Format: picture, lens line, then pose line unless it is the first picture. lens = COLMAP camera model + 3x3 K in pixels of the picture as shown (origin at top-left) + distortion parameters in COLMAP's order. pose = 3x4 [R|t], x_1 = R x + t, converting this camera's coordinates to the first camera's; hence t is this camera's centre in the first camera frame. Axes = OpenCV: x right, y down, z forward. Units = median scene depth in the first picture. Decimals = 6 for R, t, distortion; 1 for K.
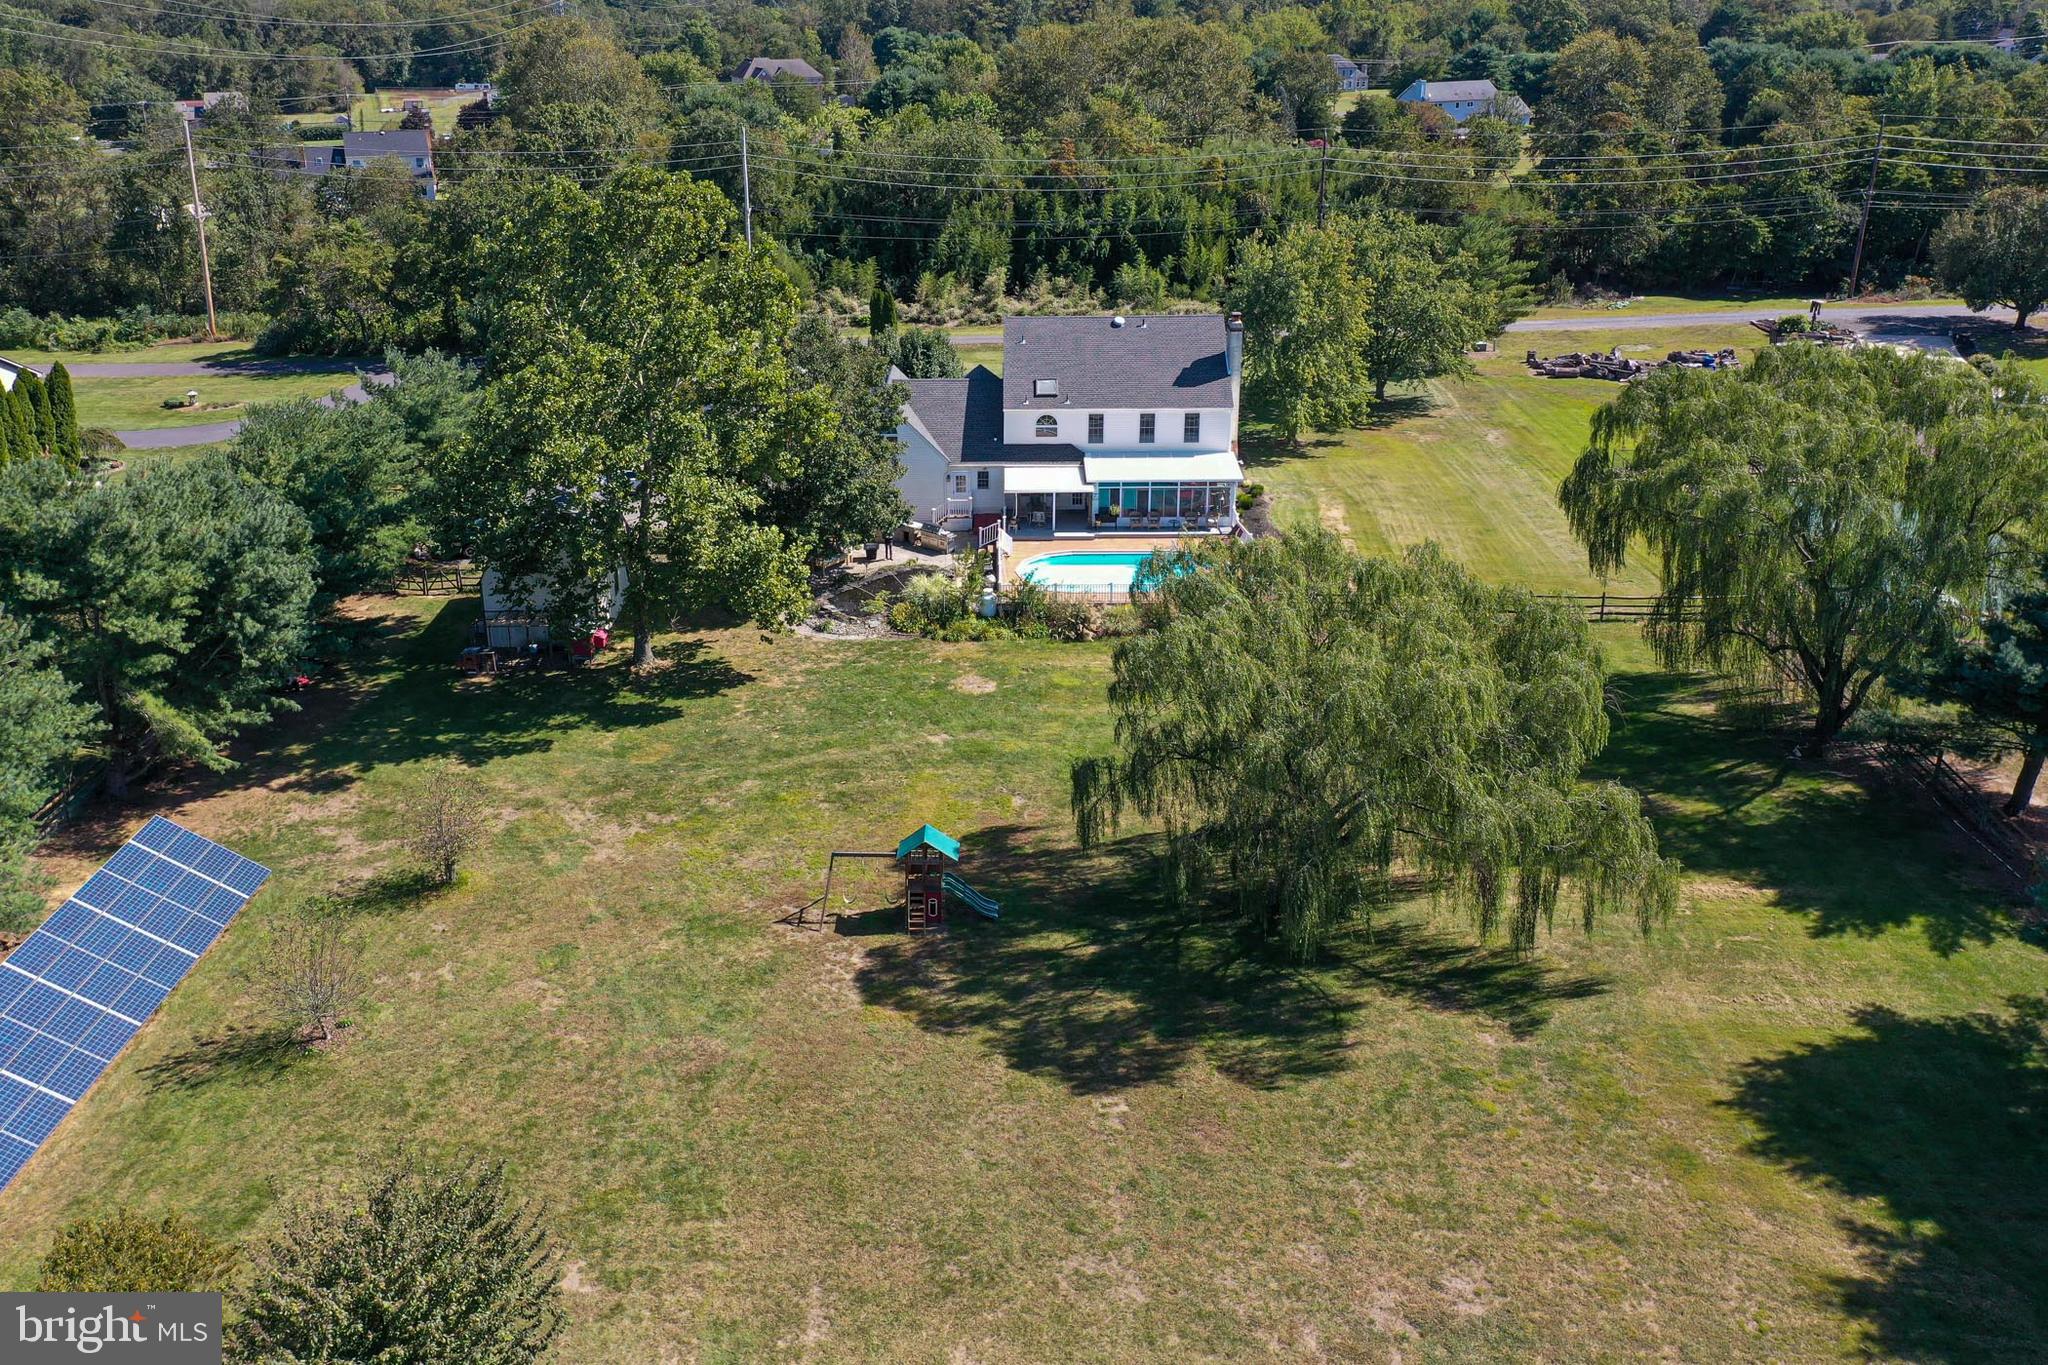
lens RADIAL K [[1628.5, 0, 948.8], [0, 1628.5, 592.9], [0, 0, 1]] dist [0.016192, 0.003305]
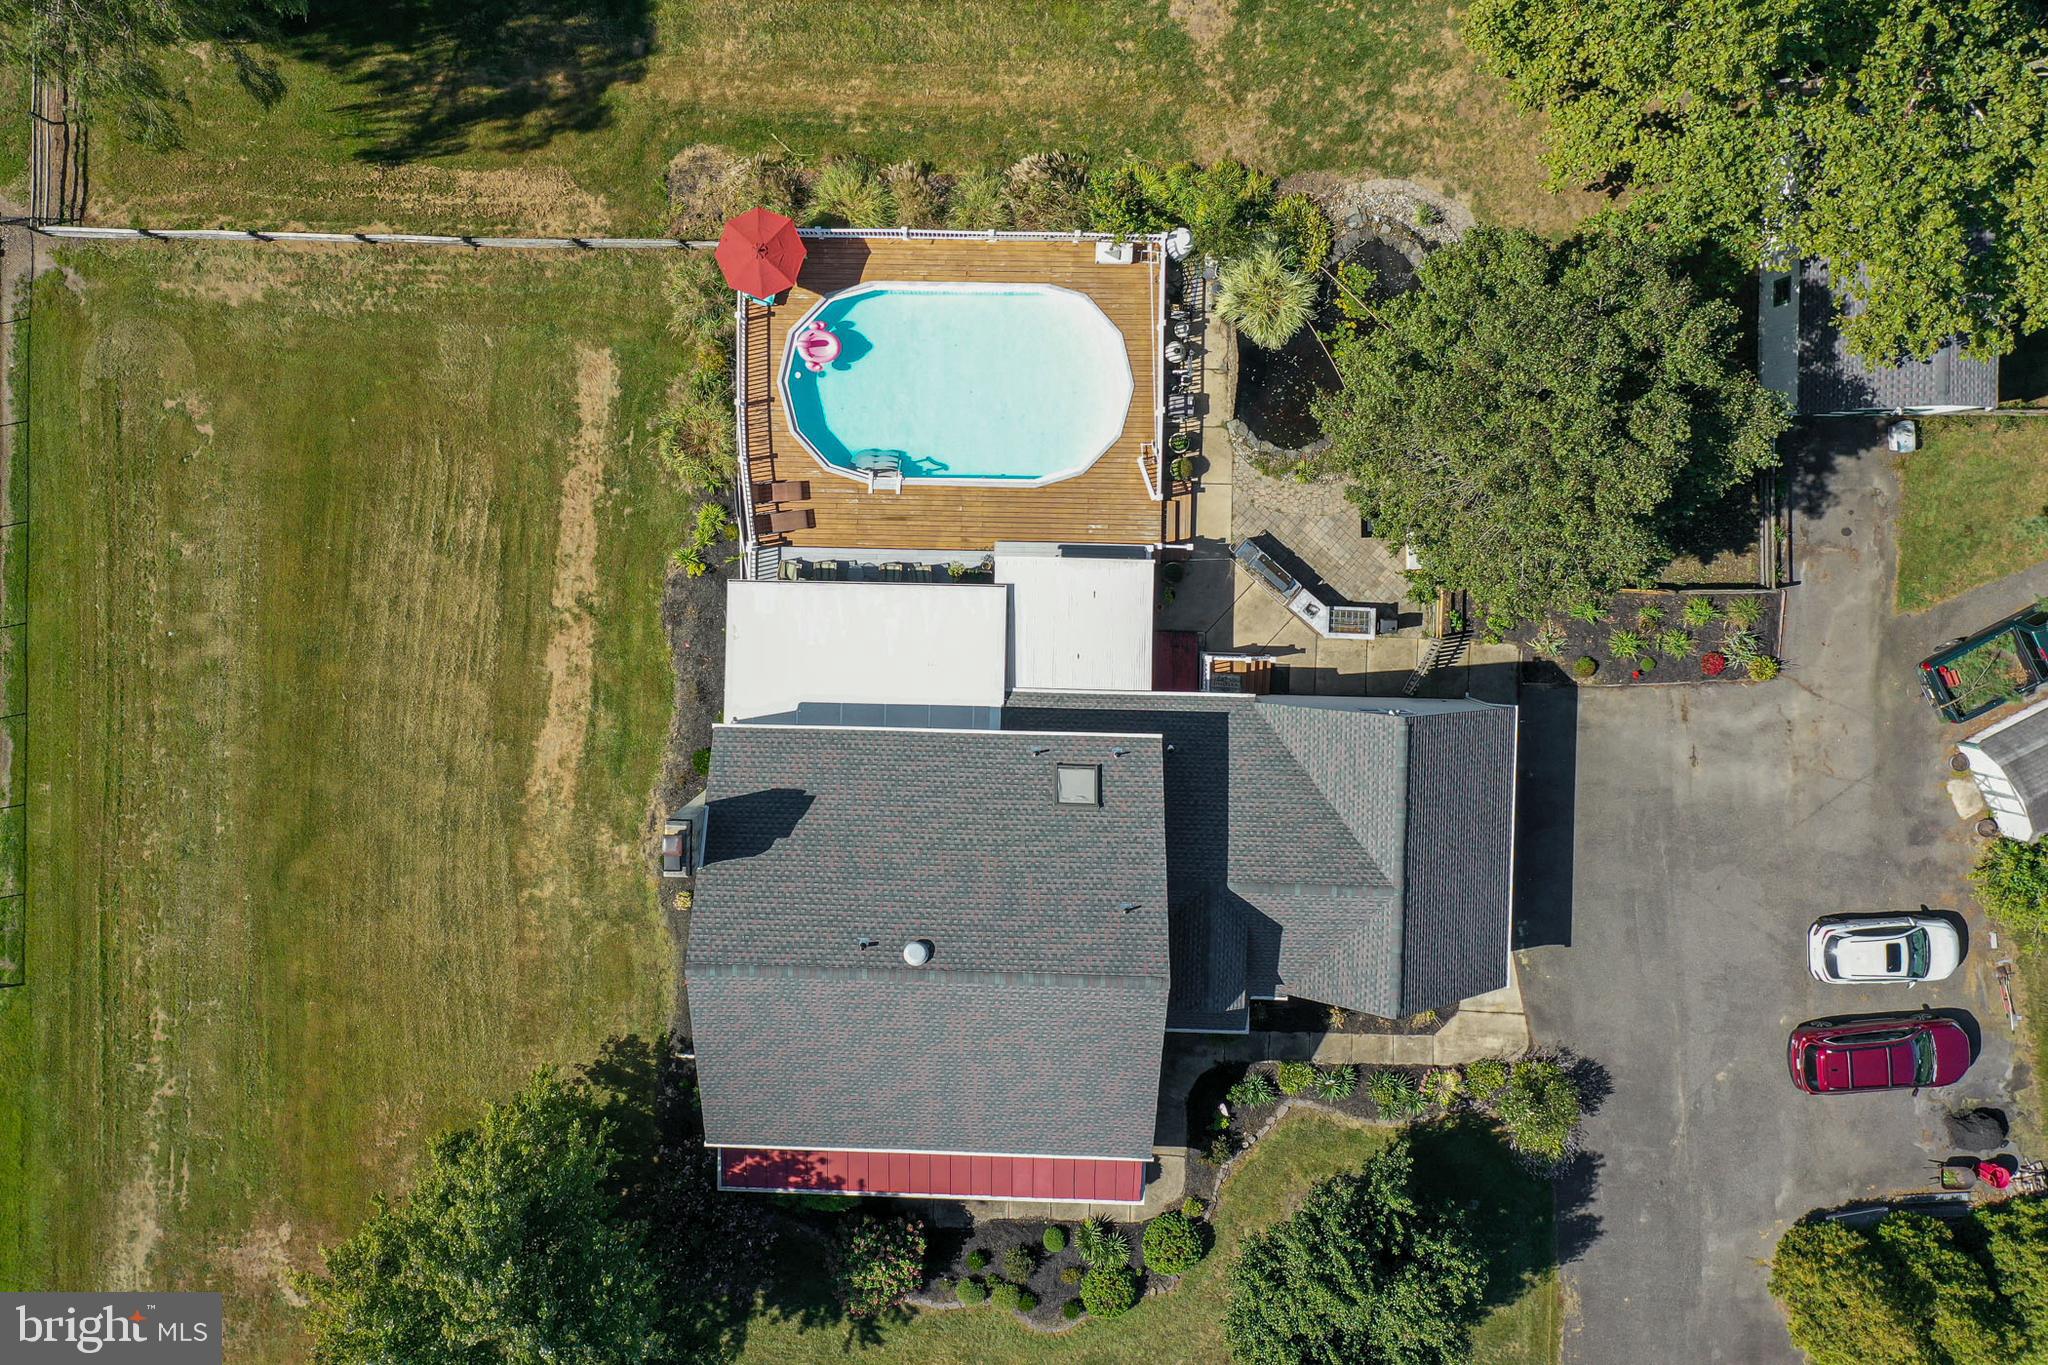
lens RADIAL K [[1628.5, 0, 953.4], [0, 1628.5, 631.1], [0, 0, 1]] dist [0.016192, 0.003305]
pose [[-0.999027, 0.008663, 0.043235, 0.090057], [0.036613, -0.383434, 0.922842, -0.674417], [0.024573, 0.923527, 0.382744, 0.919119]]
